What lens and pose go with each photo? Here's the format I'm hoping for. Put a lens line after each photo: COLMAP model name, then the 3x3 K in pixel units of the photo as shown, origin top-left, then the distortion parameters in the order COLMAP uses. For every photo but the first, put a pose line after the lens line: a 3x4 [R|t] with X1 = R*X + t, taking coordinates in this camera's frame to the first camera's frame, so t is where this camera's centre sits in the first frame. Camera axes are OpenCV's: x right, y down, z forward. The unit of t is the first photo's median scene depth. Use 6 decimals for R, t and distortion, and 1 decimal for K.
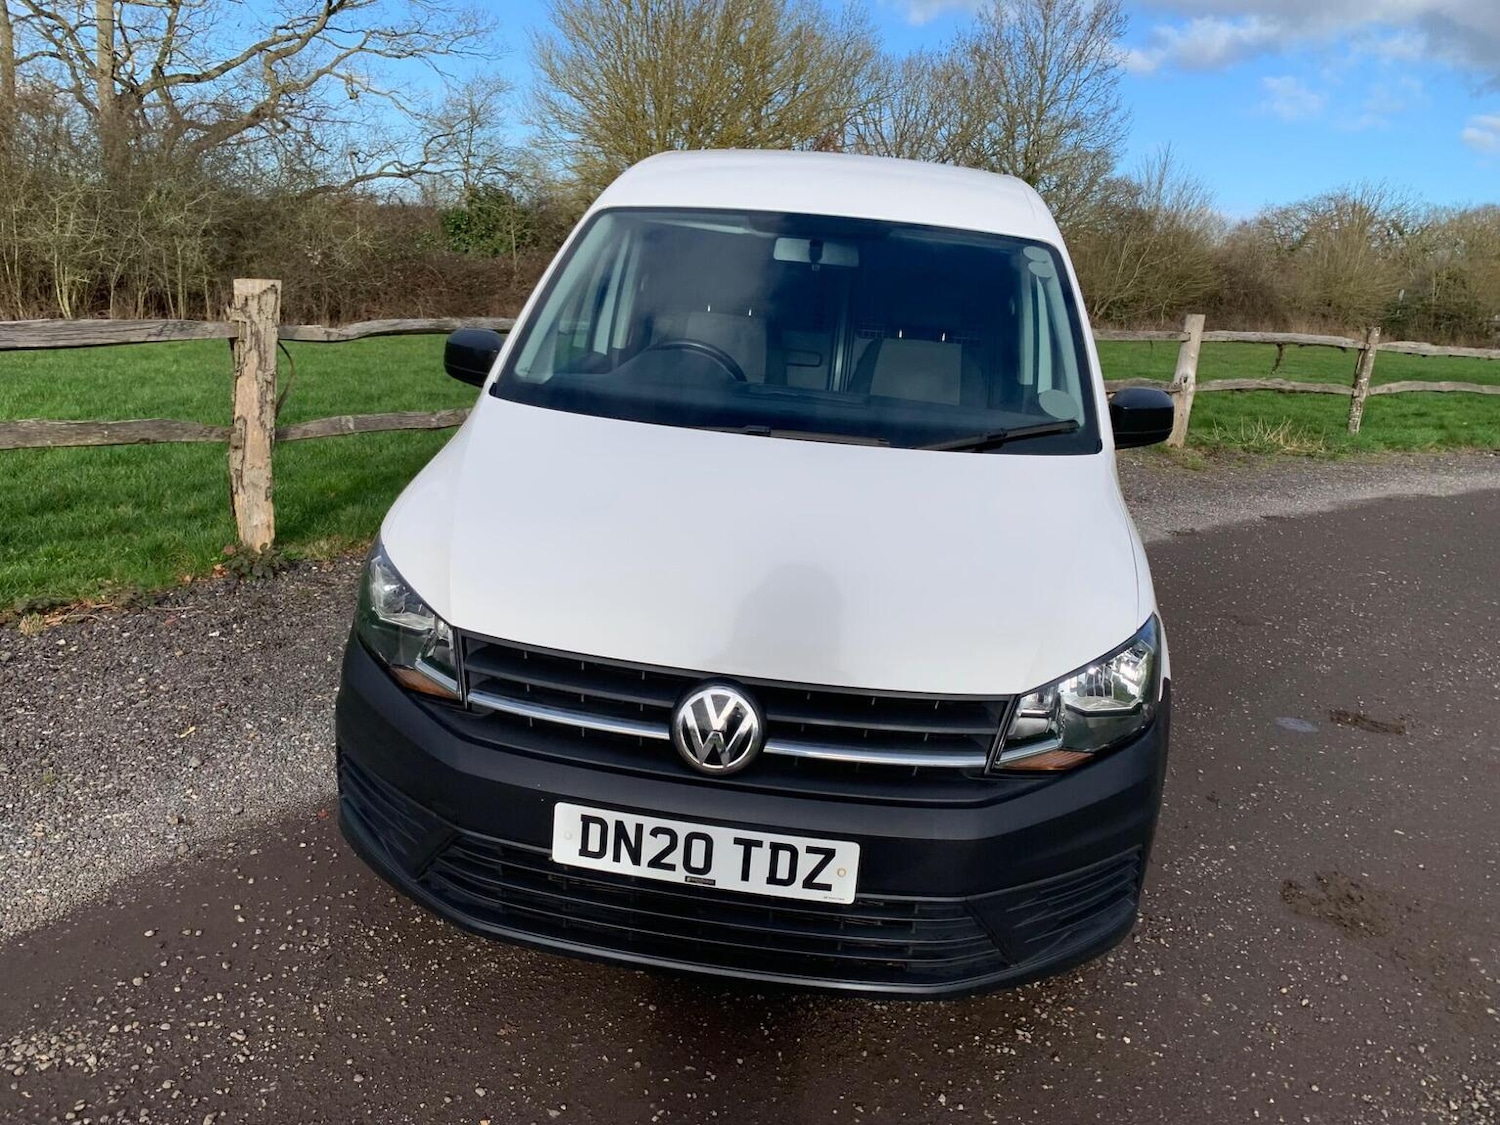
lens RADIAL K [[1156.8, 0, 751.3], [0, 1156.8, 594.7], [0, 0, 1]] dist [-0.007658, -0.012327]
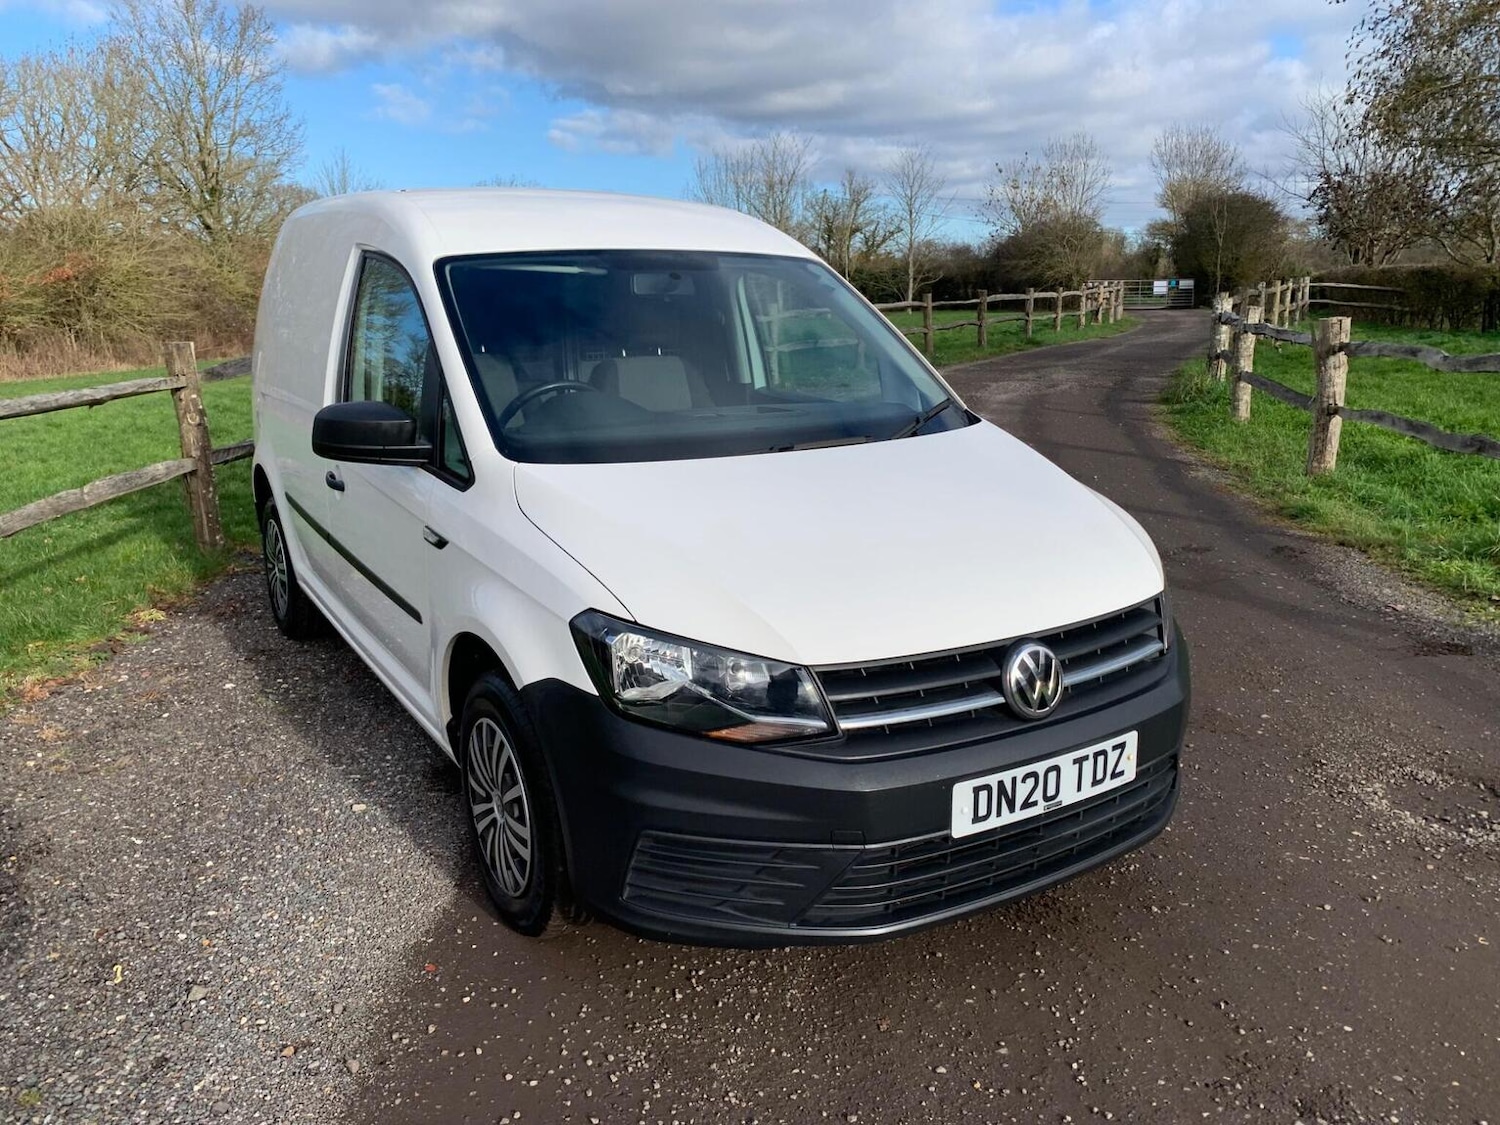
lens RADIAL K [[1136.1, 0, 749.1], [0, 1136.1, 559.7], [0, 0, 1]] dist [0.005631, -0.000401]
pose [[0.771608, -0.226272, 0.594493, -0.917773], [0.241016, 0.968907, 0.055957, -0.141090], [-0.588669, 0.100106, 0.802152, 0.204888]]
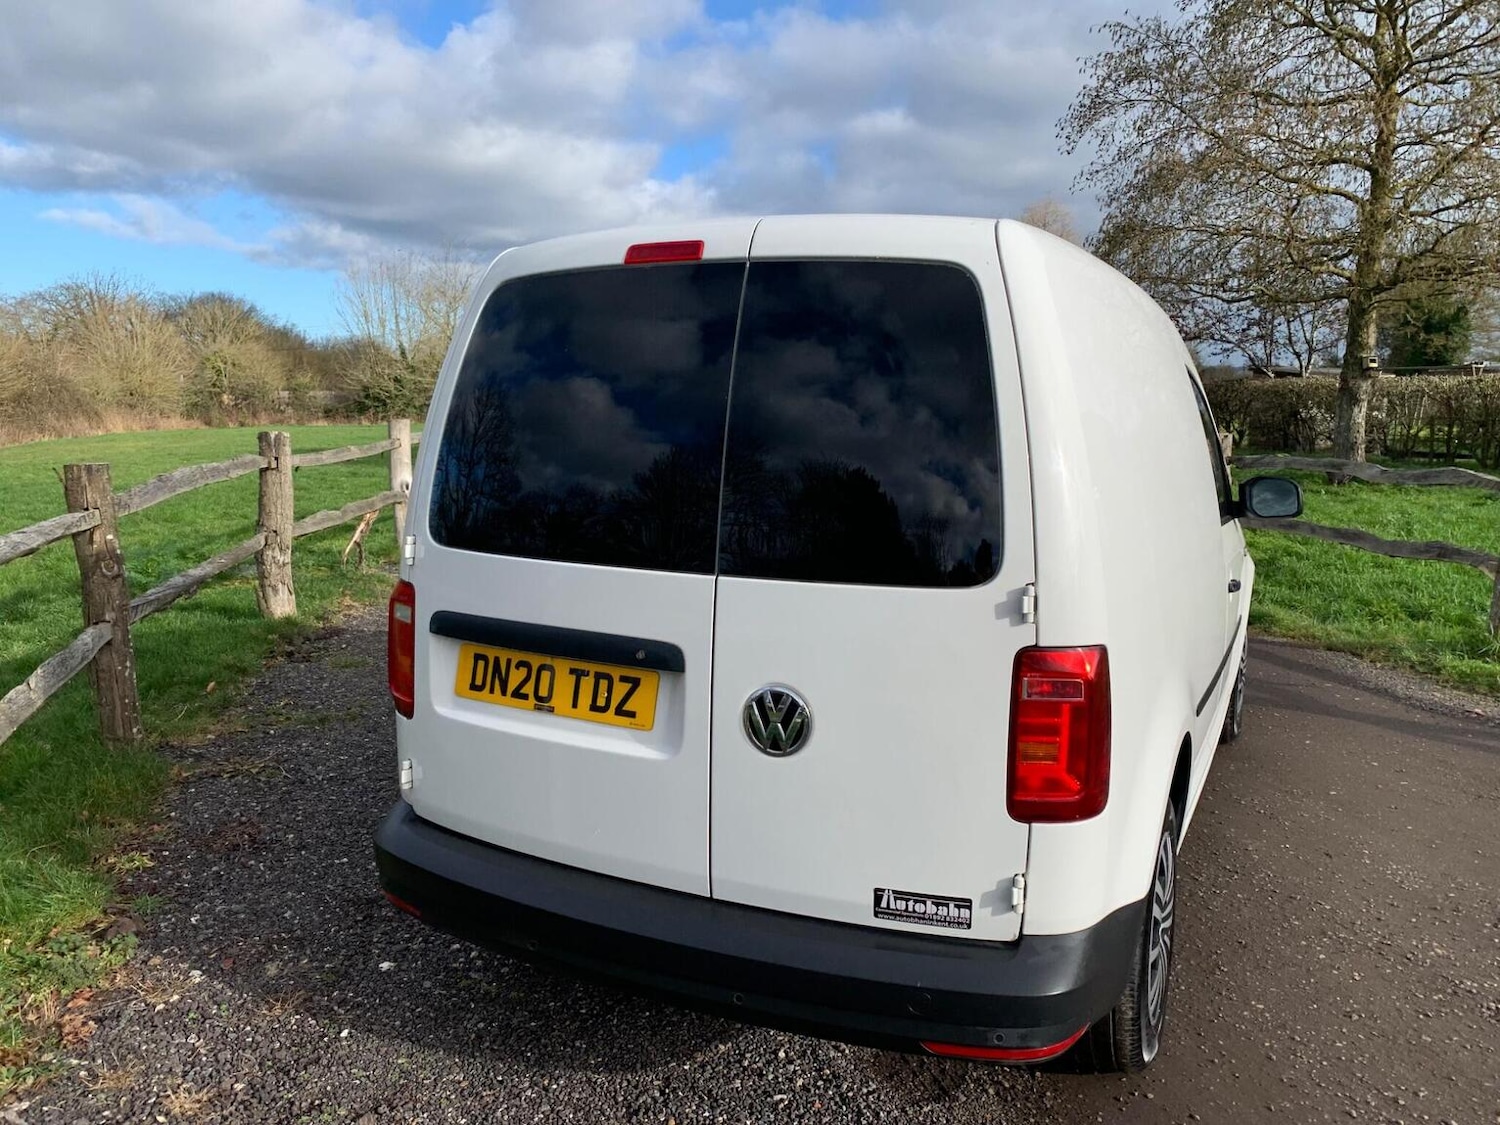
lens RADIAL K [[1136.1, 0, 764.9], [0, 1136.1, 569.9], [0, 0, 1]] dist [0.005631, -0.000401]
pose [[0.526523, -0.198337, 0.826702, -1.309918], [0.269913, 0.961095, 0.058673, -0.475416], [-0.806177, 0.192245, 0.559572, 1.232278]]
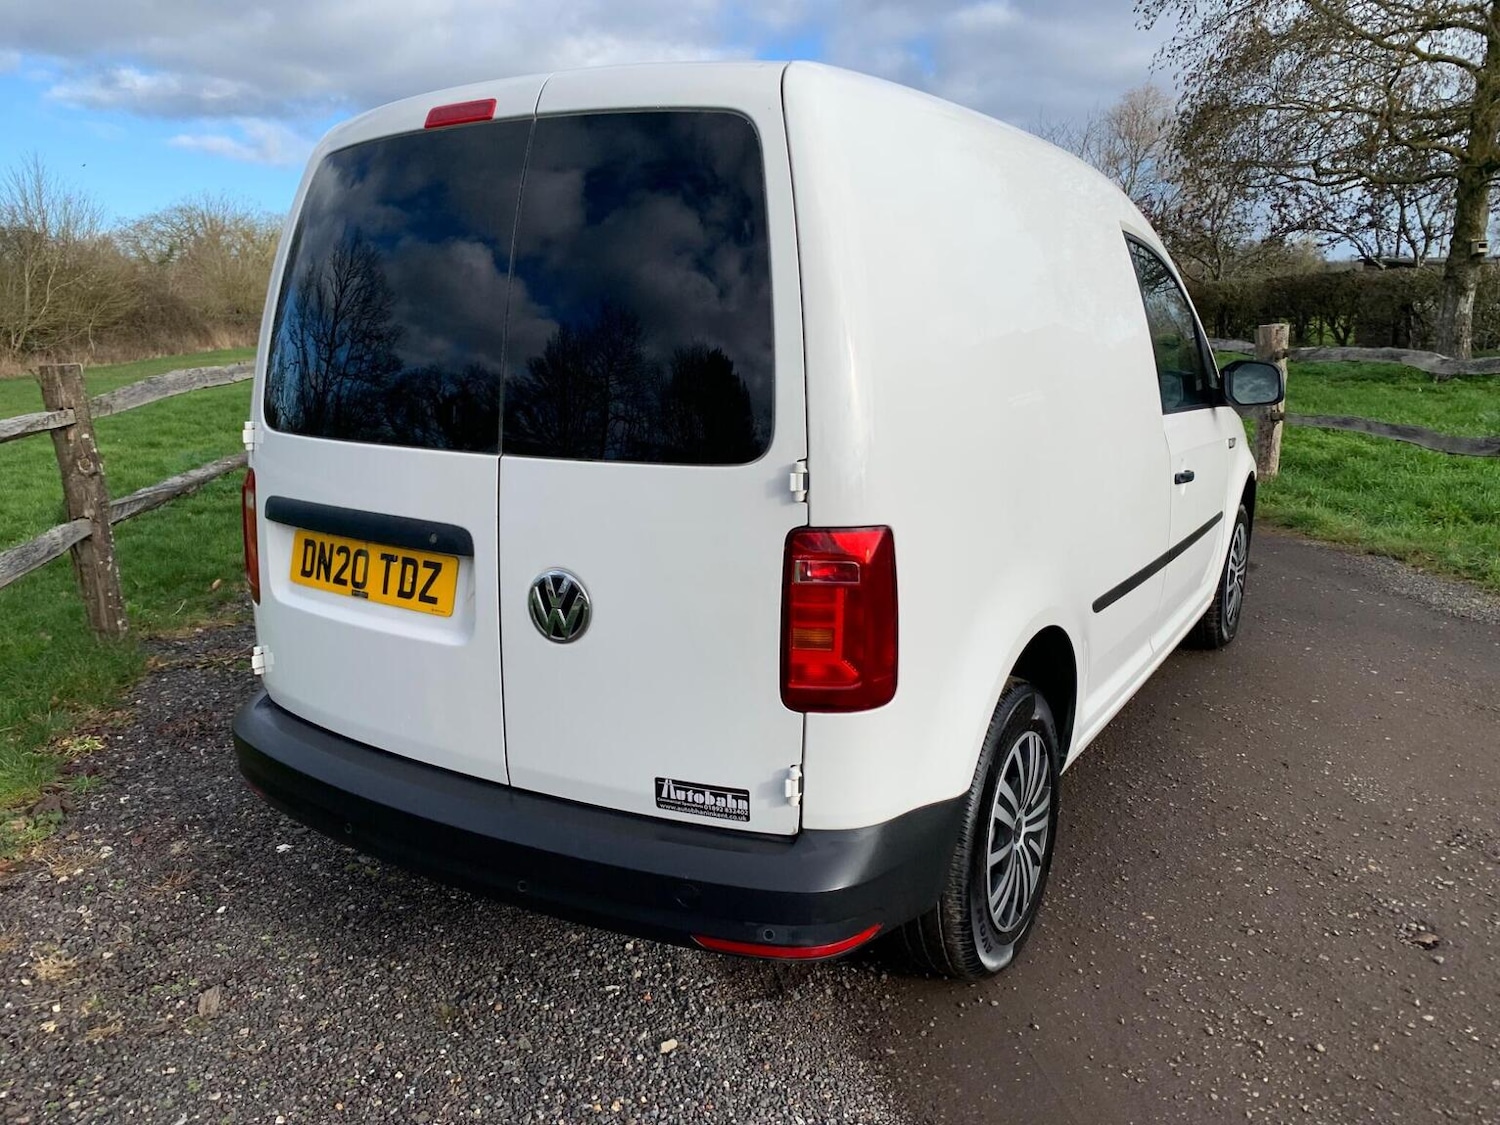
lens RADIAL K [[1136.1, 0, 739.6], [0, 1136.1, 547.5], [0, 0, 1]] dist [0.005631, -0.000401]
pose [[0.610311, -0.245148, 0.753275, -1.120175], [0.277728, 0.956771, 0.086357, -0.371264], [-0.741881, 0.156501, 0.652012, 1.053958]]
